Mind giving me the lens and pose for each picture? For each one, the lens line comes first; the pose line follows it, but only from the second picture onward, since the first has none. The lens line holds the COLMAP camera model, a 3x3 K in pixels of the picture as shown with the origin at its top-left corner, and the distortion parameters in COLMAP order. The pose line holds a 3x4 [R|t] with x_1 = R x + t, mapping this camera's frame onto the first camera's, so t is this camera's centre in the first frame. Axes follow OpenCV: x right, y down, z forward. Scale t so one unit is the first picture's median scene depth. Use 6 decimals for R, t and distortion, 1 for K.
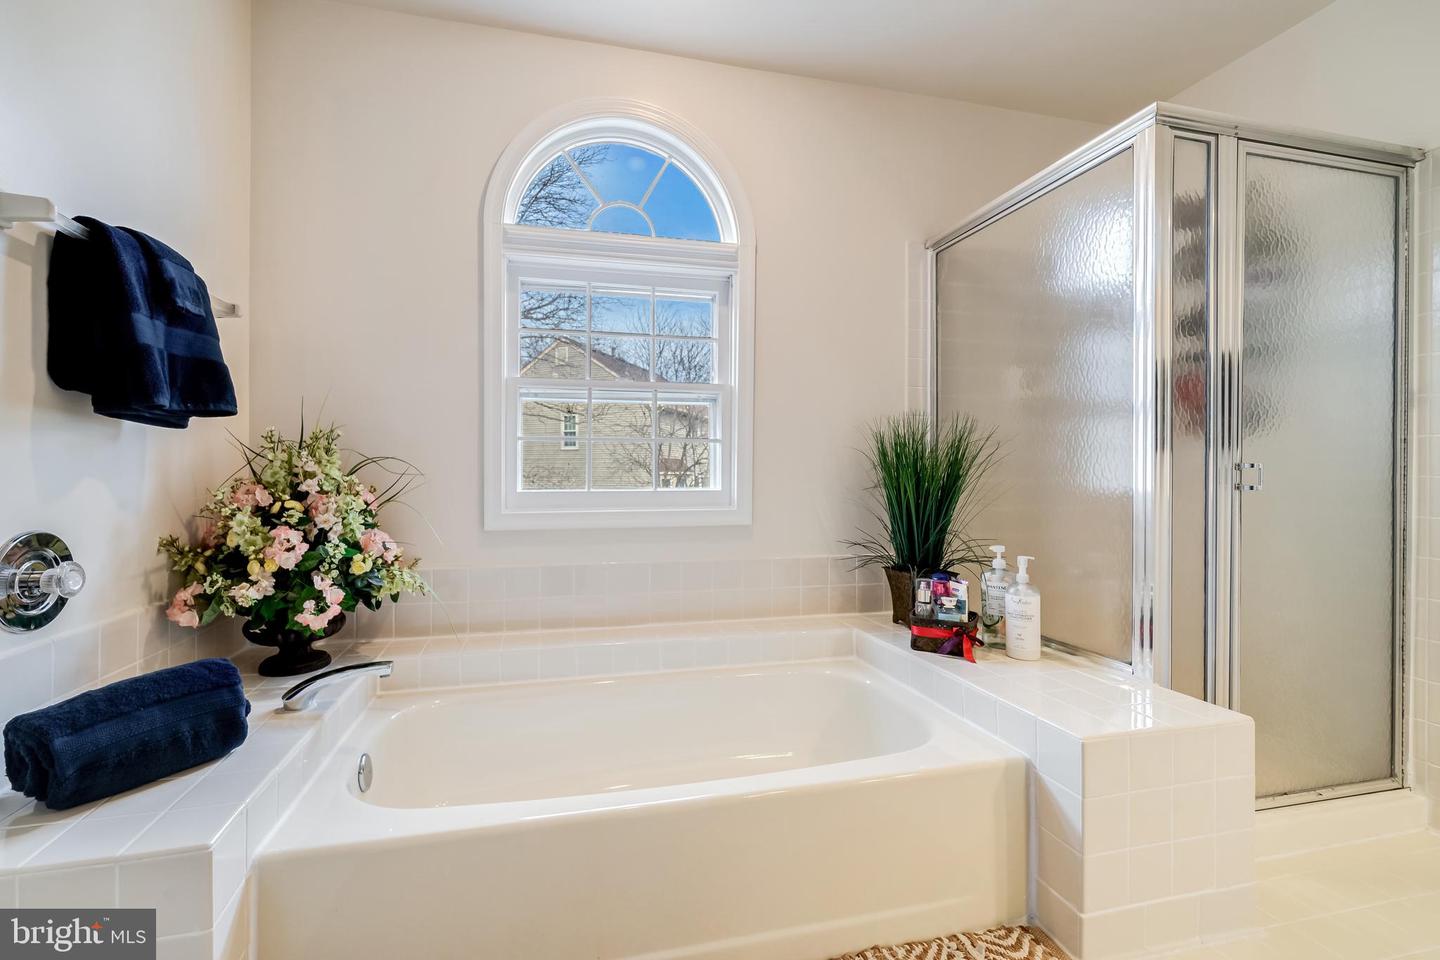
lens RADIAL K [[590.0, 0, 713.9], [0, 590.0, 489.4], [0, 0, 1]] dist [-0.001922, 0.000344]
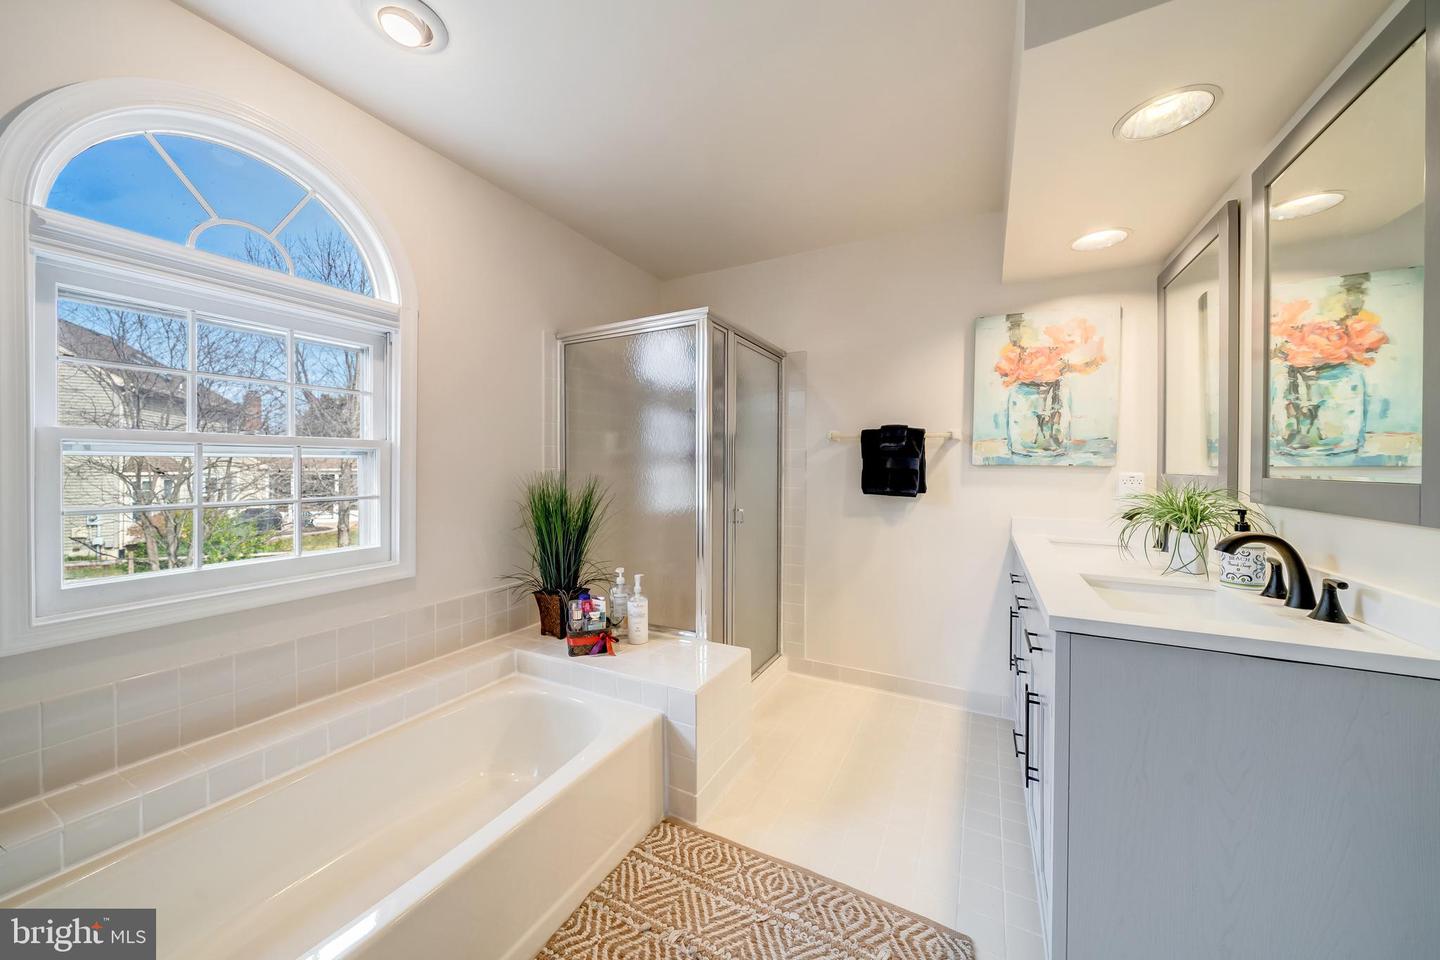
lens RADIAL K [[487.3, 0, 726.4], [0, 487.3, 469.4], [0, 0, 1]] dist [-0.009851, -0.000093]
pose [[0.650337, 0.001794, 0.759644, -0.265172], [-0.004709, 0.999988, 0.001670, -0.153854], [-0.759631, -0.004663, 0.650337, 0.017450]]
